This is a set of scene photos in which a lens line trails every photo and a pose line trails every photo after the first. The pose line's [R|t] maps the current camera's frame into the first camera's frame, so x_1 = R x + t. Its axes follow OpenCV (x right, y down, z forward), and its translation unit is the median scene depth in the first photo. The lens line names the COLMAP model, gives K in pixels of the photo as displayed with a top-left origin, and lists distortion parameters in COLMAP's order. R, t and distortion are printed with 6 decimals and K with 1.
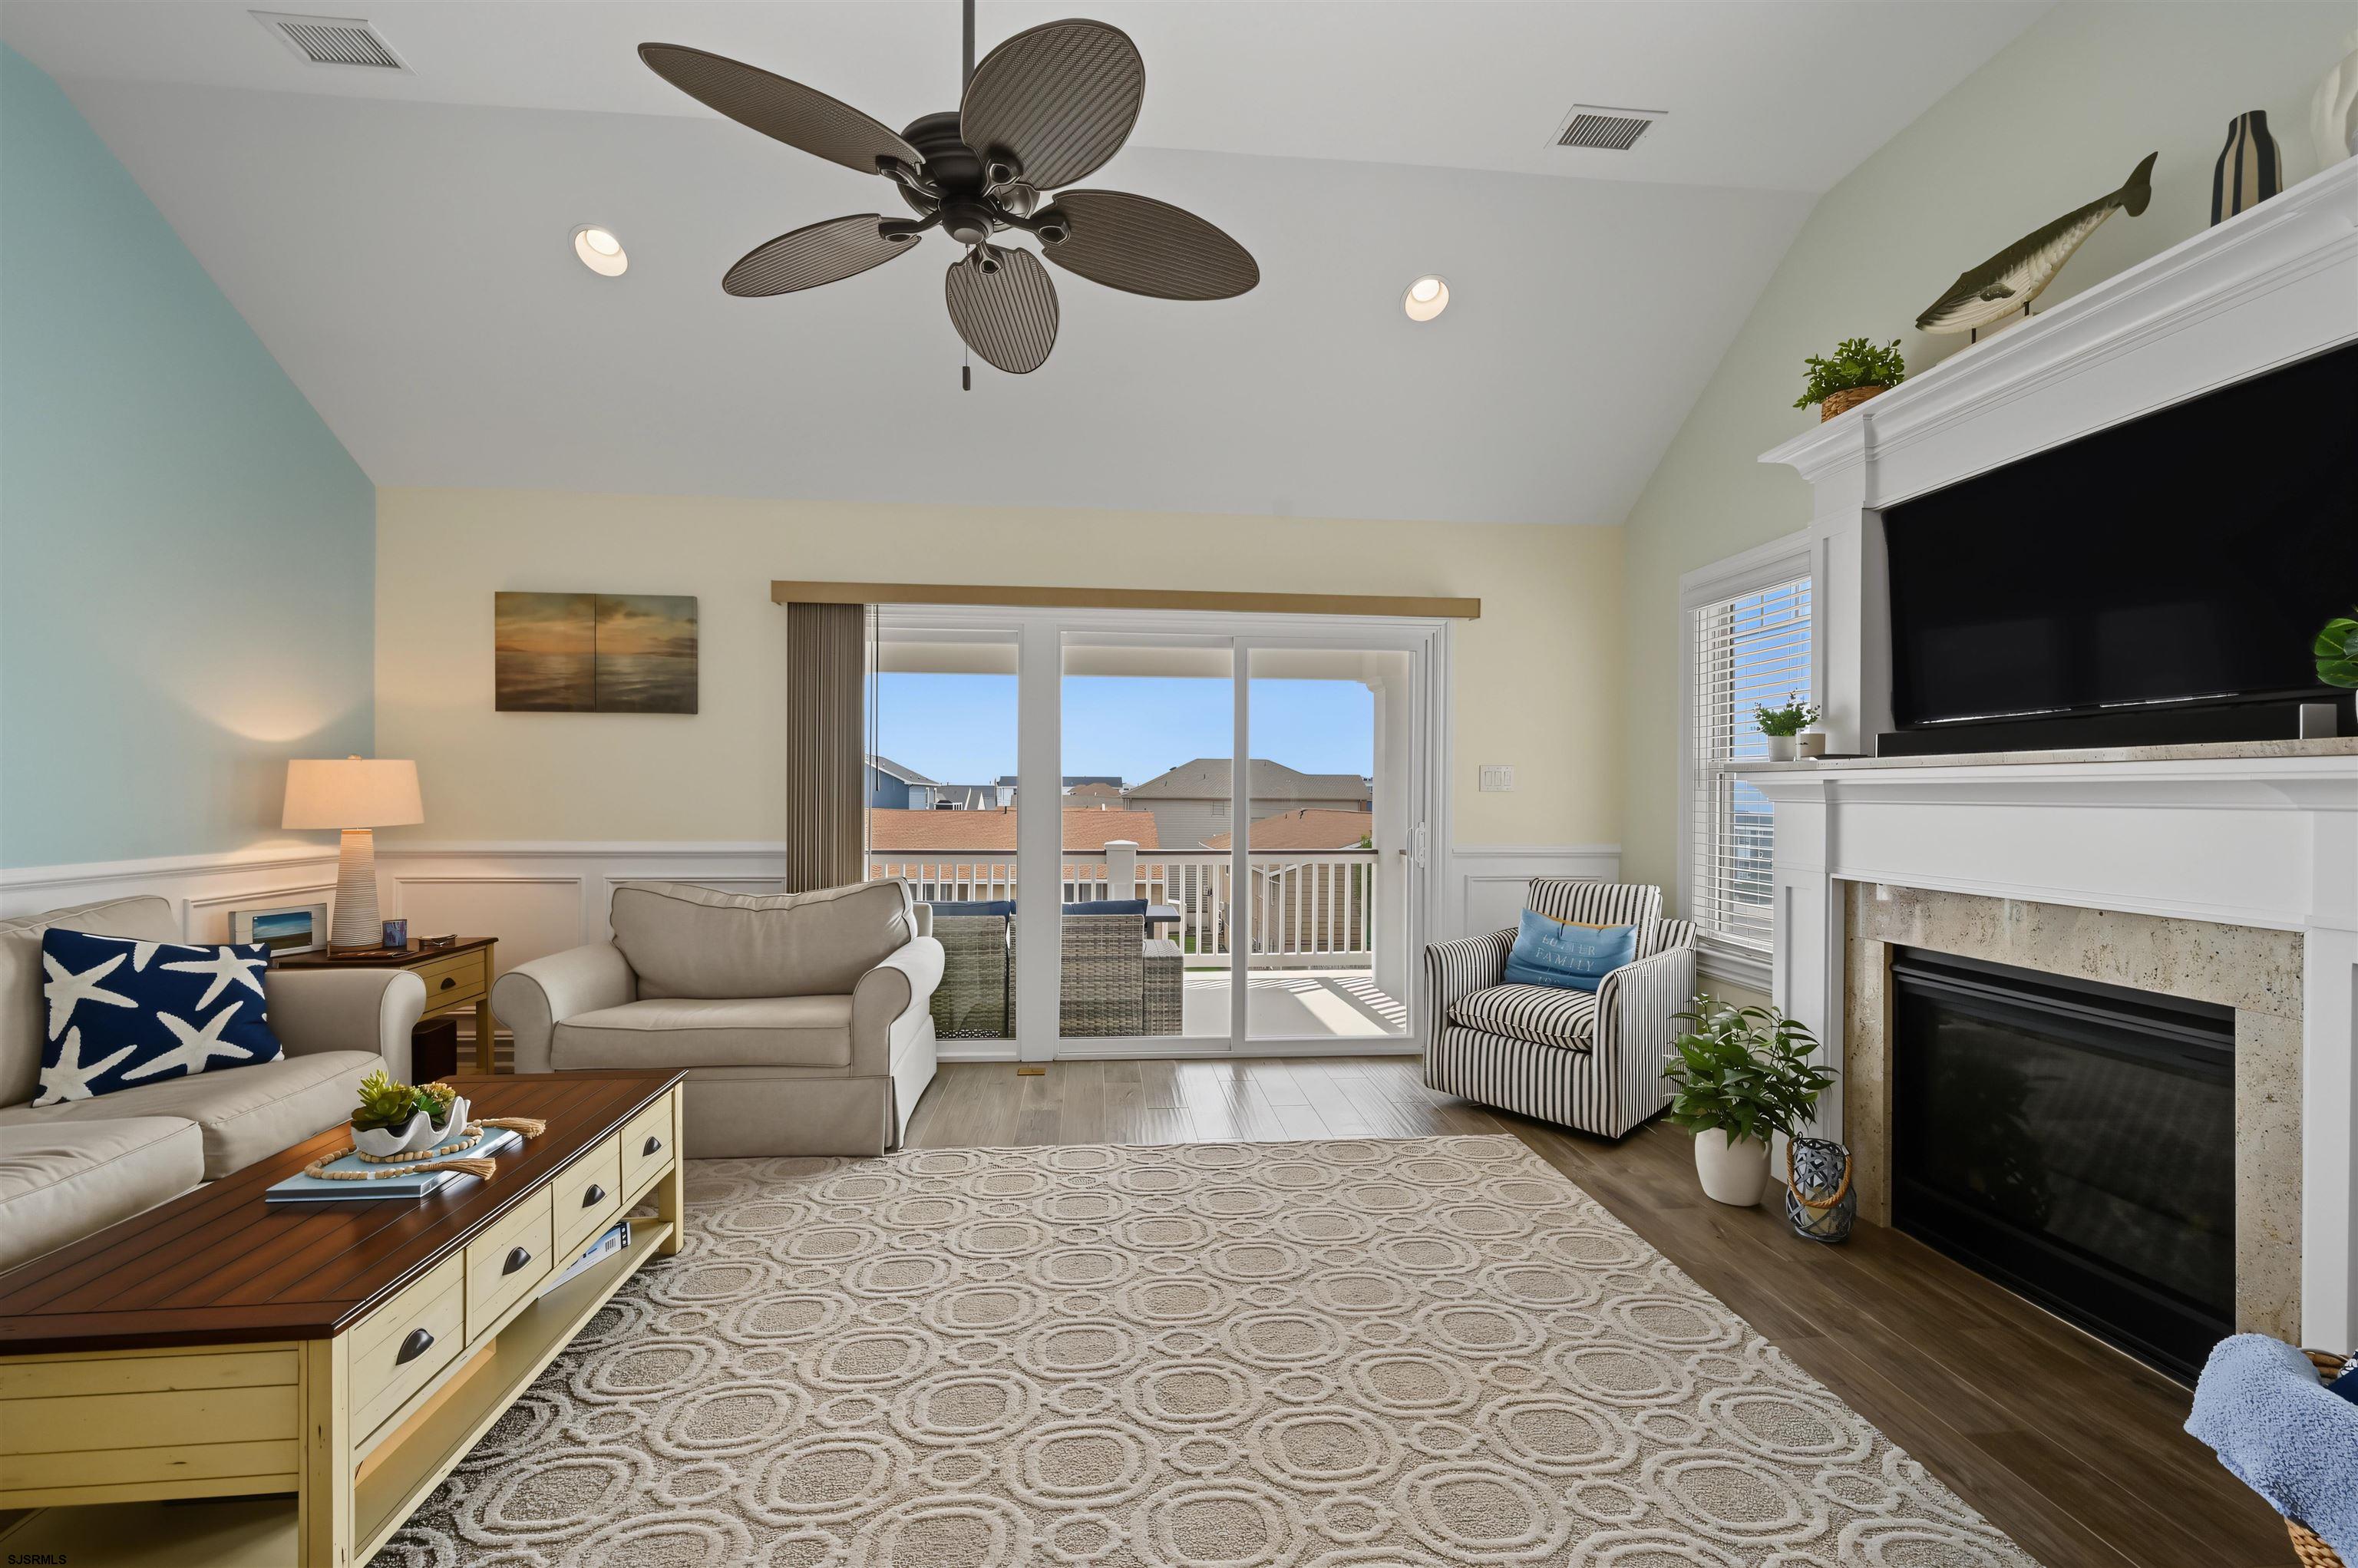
lens RADIAL K [[955.8, 0, 1176.3], [0, 955.8, 795.9], [0, 0, 1]] dist [0.000197, 0.000145]
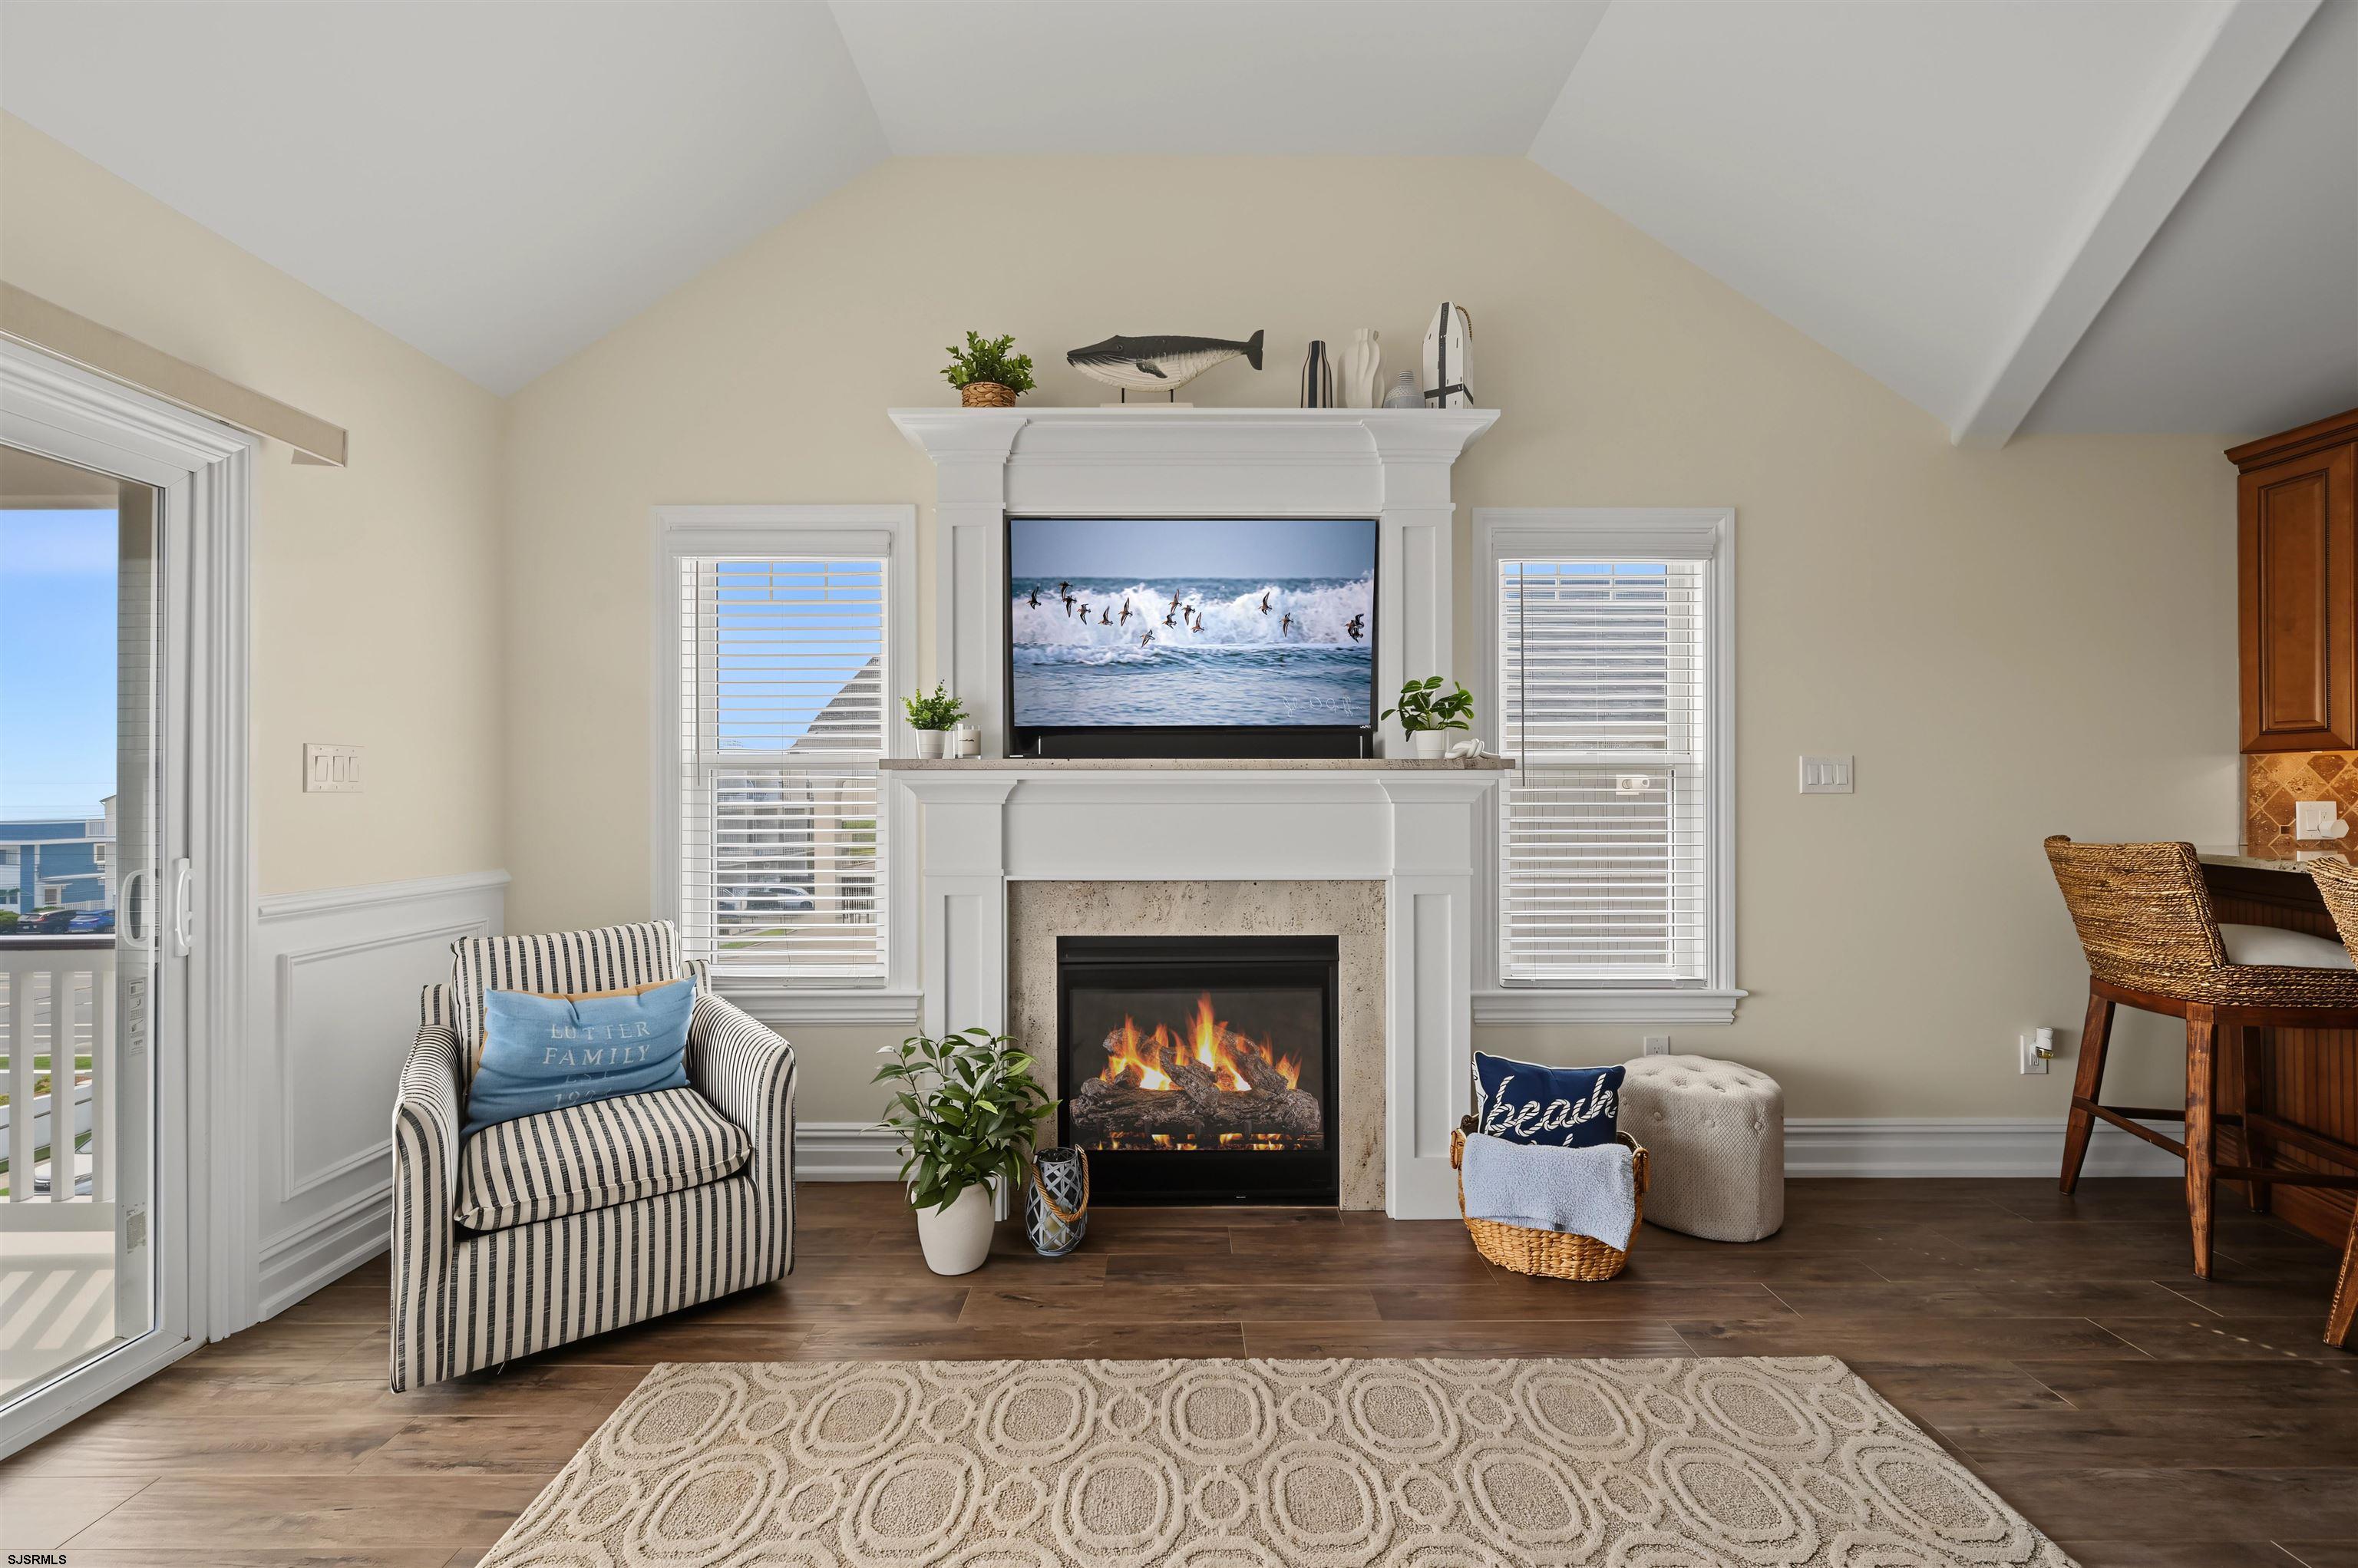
lens RADIAL K [[938.6, 0, 1175.8], [0, 938.6, 788.4], [0, 0, 1]] dist [-0.000761, 0.000414]
pose [[0.082928, 0.000084, 0.996556, -0.225216], [0.005345, 0.999986, -0.000529, -0.005679], [-0.996541, 0.005371, 0.082926, 0.669413]]
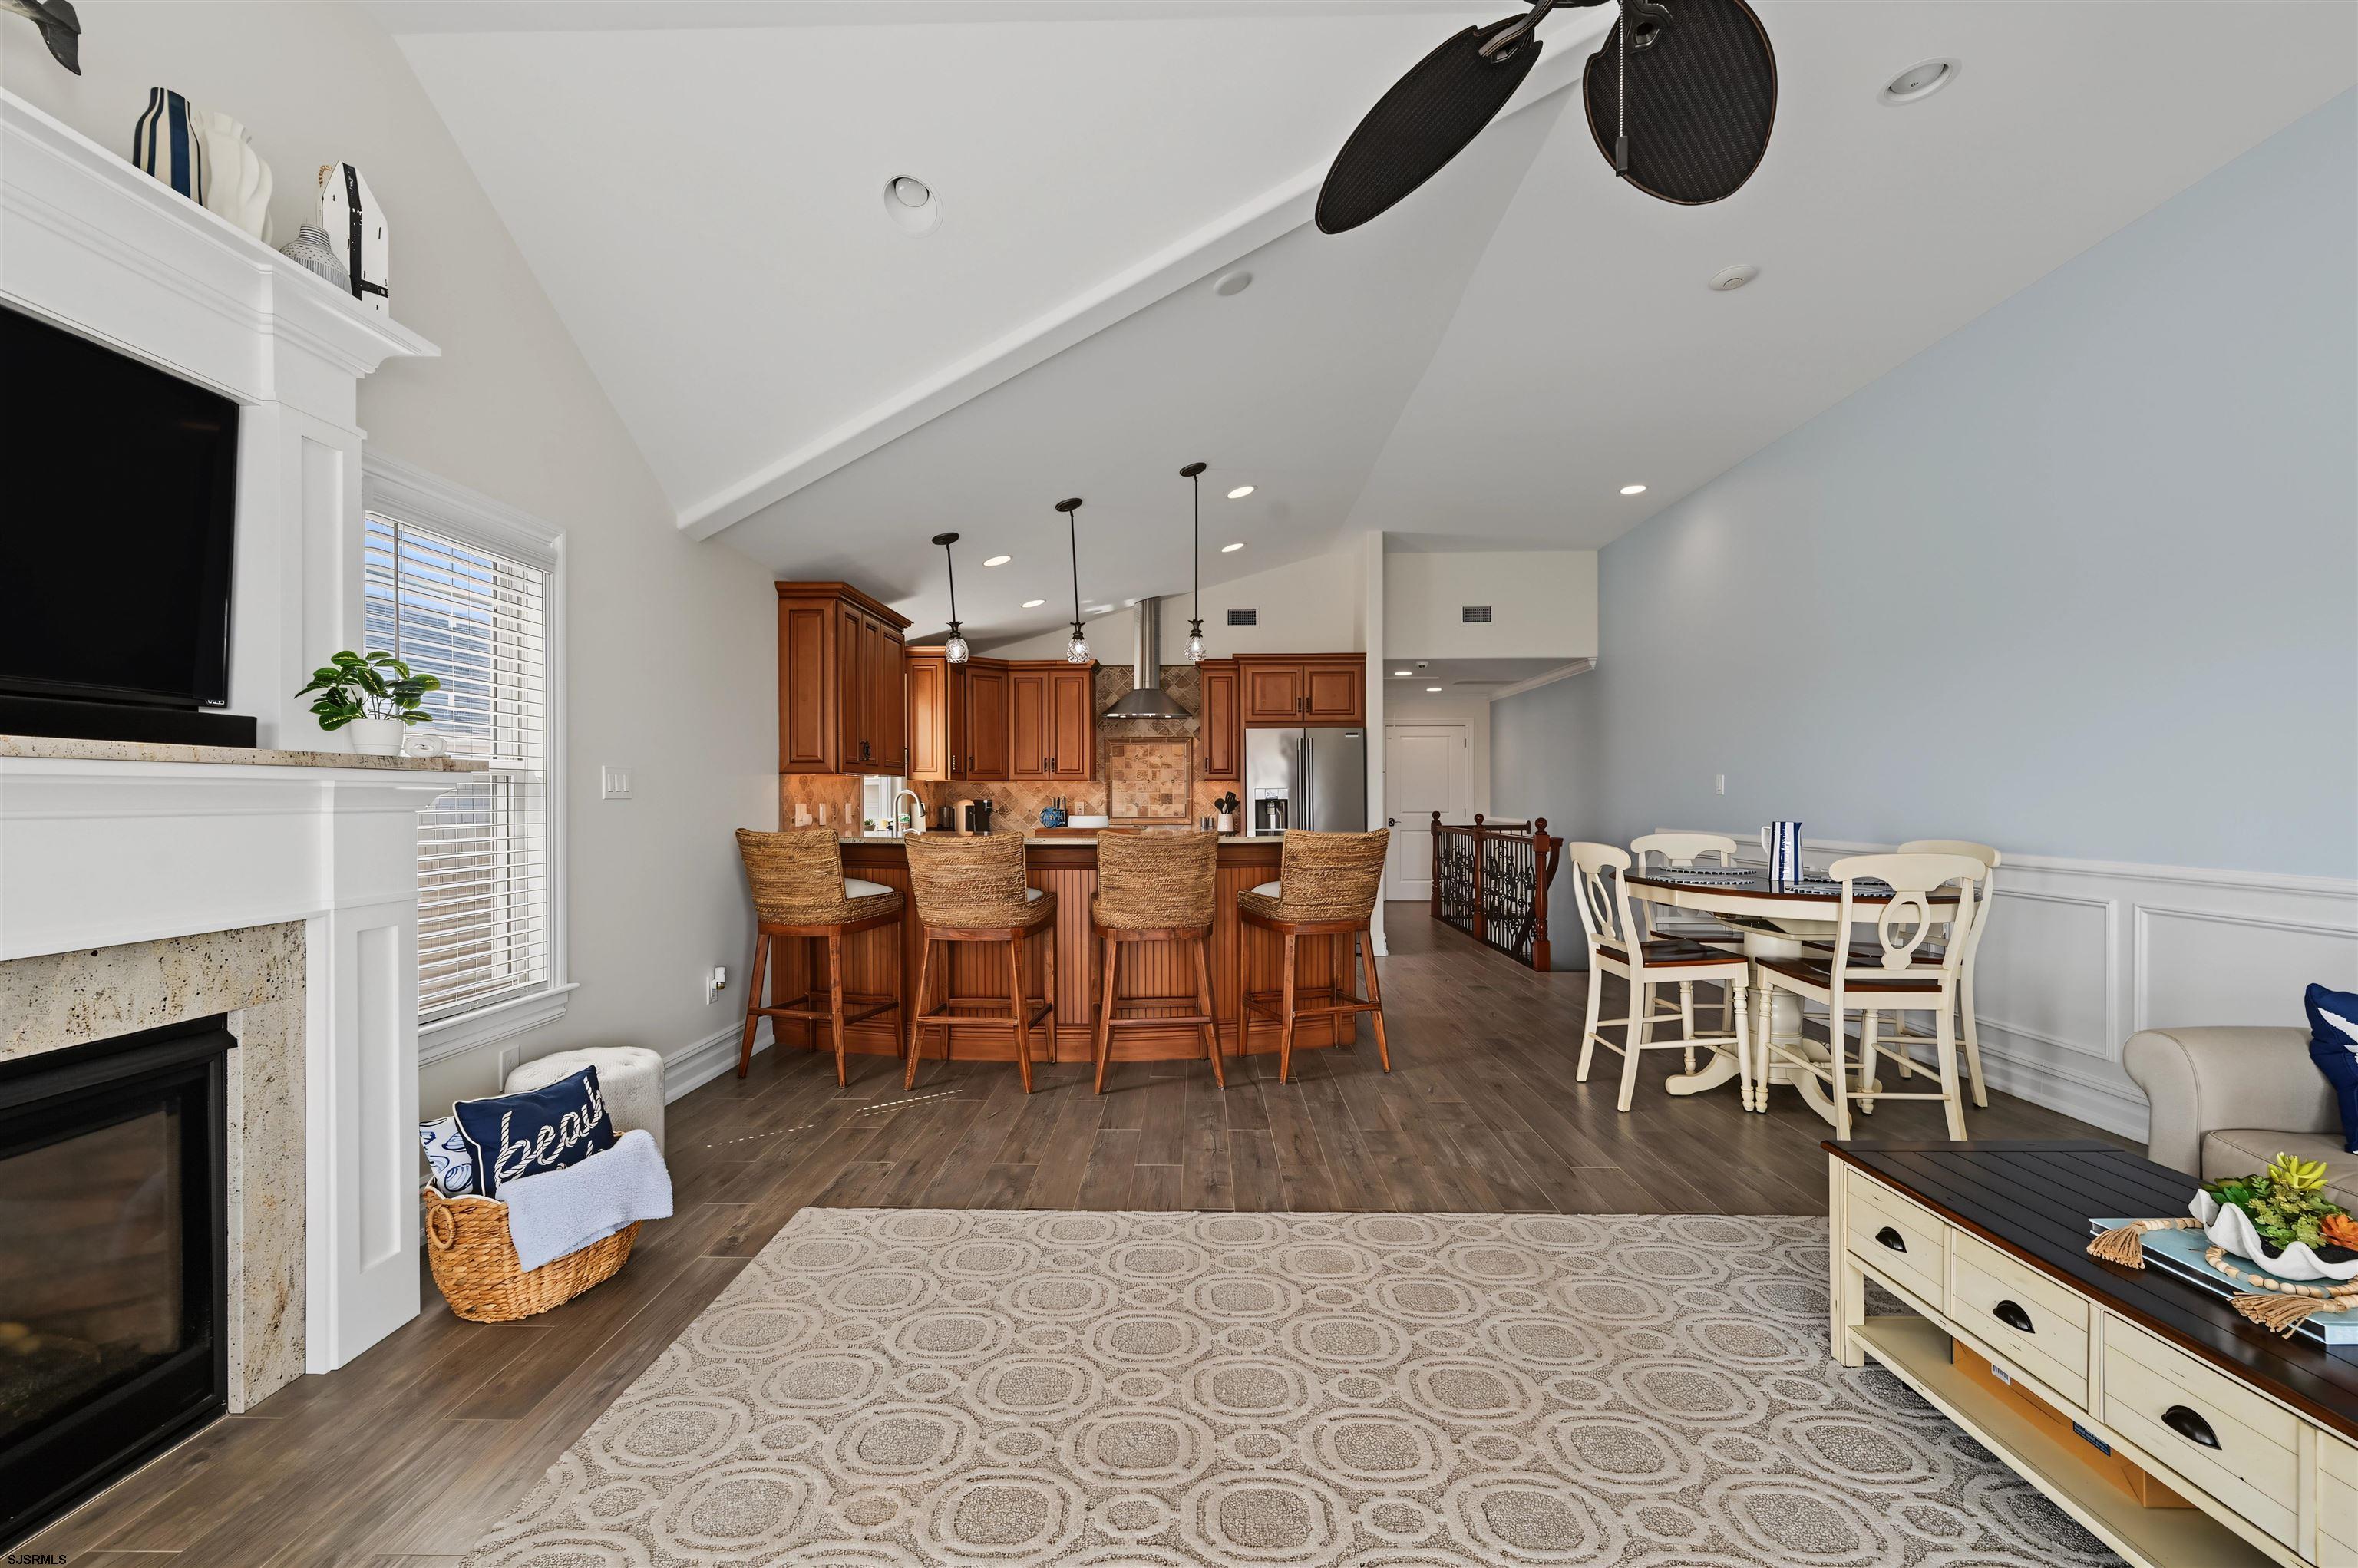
lens RADIAL K [[936.4, 0, 1176.8], [0, 936.4, 806.2], [0, 0, 1]] dist [-0.000630, 0.000286]
pose [[-0.993440, -0.003998, 0.114286, 0.001606], [-0.002365, 0.999893, 0.014416, -0.006846], [-0.114332, 0.014051, -0.993343, 1.107309]]
